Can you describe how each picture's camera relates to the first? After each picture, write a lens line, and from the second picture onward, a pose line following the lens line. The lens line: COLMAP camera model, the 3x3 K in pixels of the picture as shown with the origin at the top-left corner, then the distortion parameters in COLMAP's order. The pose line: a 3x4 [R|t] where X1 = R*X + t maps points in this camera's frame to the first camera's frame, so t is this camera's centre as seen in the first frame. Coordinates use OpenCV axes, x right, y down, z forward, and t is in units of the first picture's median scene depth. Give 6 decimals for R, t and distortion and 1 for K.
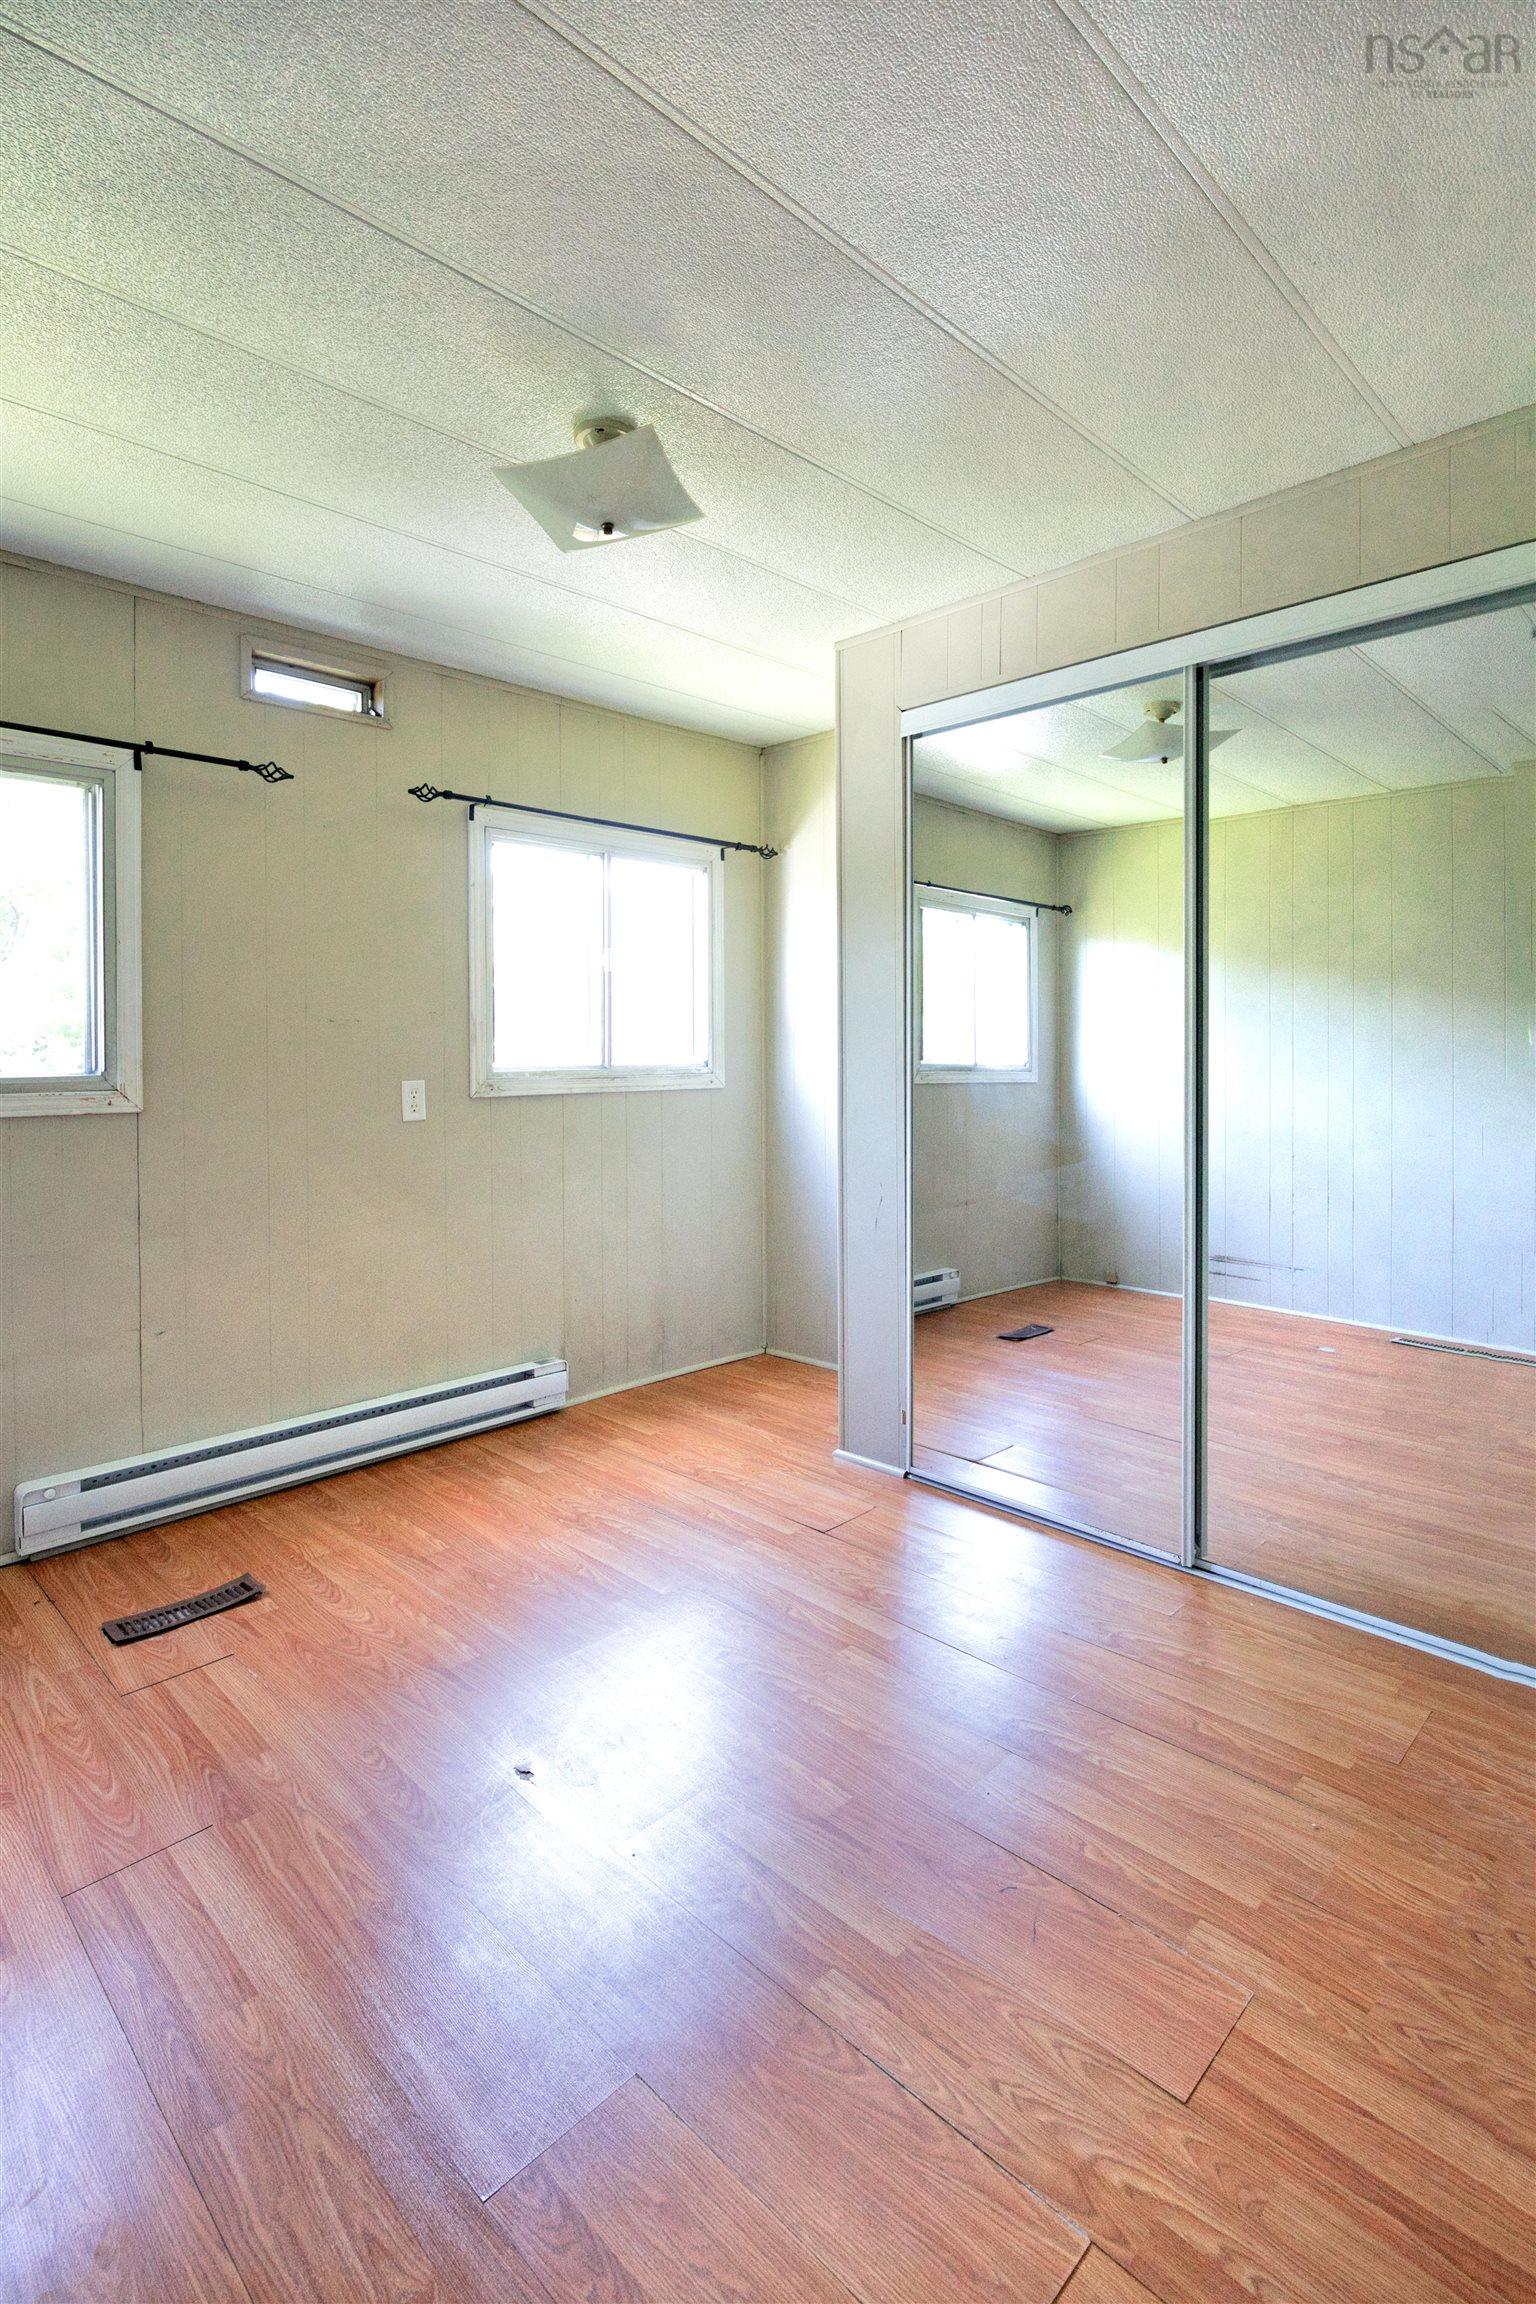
lens RADIAL K [[1098.7, 0, 765.2], [0, 1098.7, 1158.9], [0, 0, 1]] dist [0.004407, 0.000084]
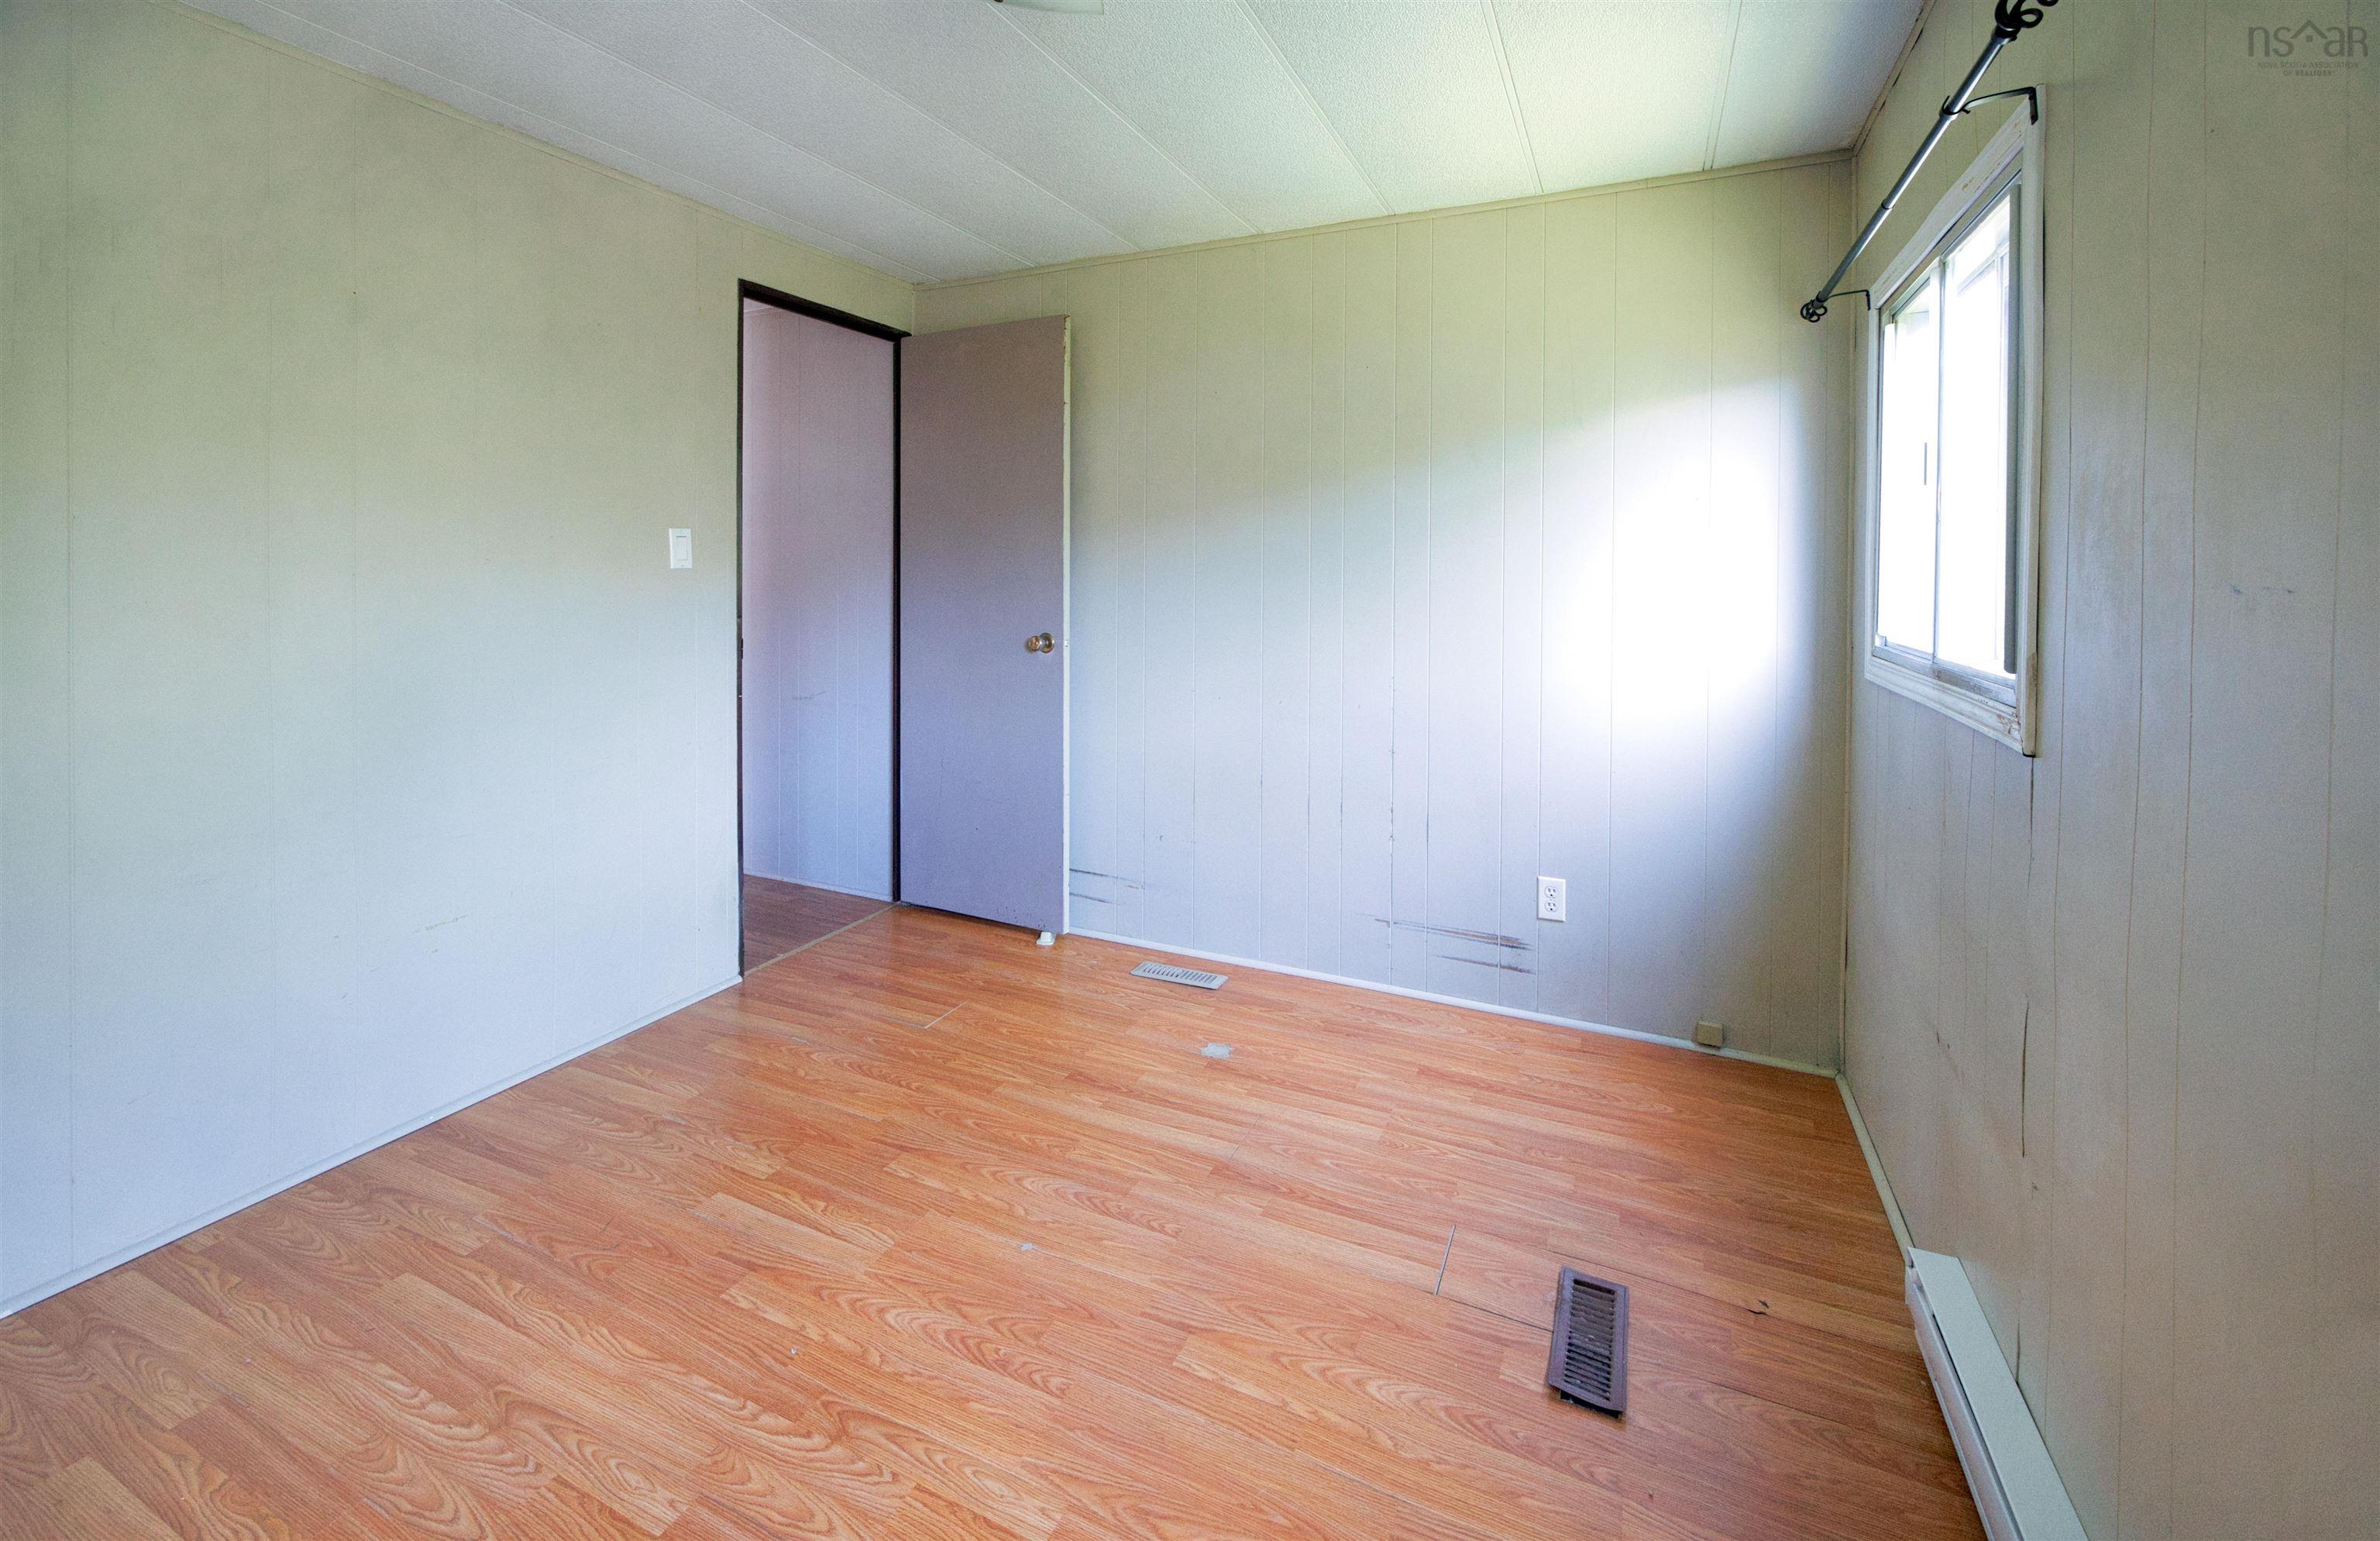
lens RADIAL K [[962.3, 0, 1187.0], [0, 962.3, 770.2], [0, 0, 1]] dist [0.000286, 0.000008]
pose [[-0.940799, 0.074532, -0.330670, -0.069591], [-0.029306, 0.953989, 0.298406, -0.191051], [0.337696, 0.290431, -0.895328, 1.587615]]
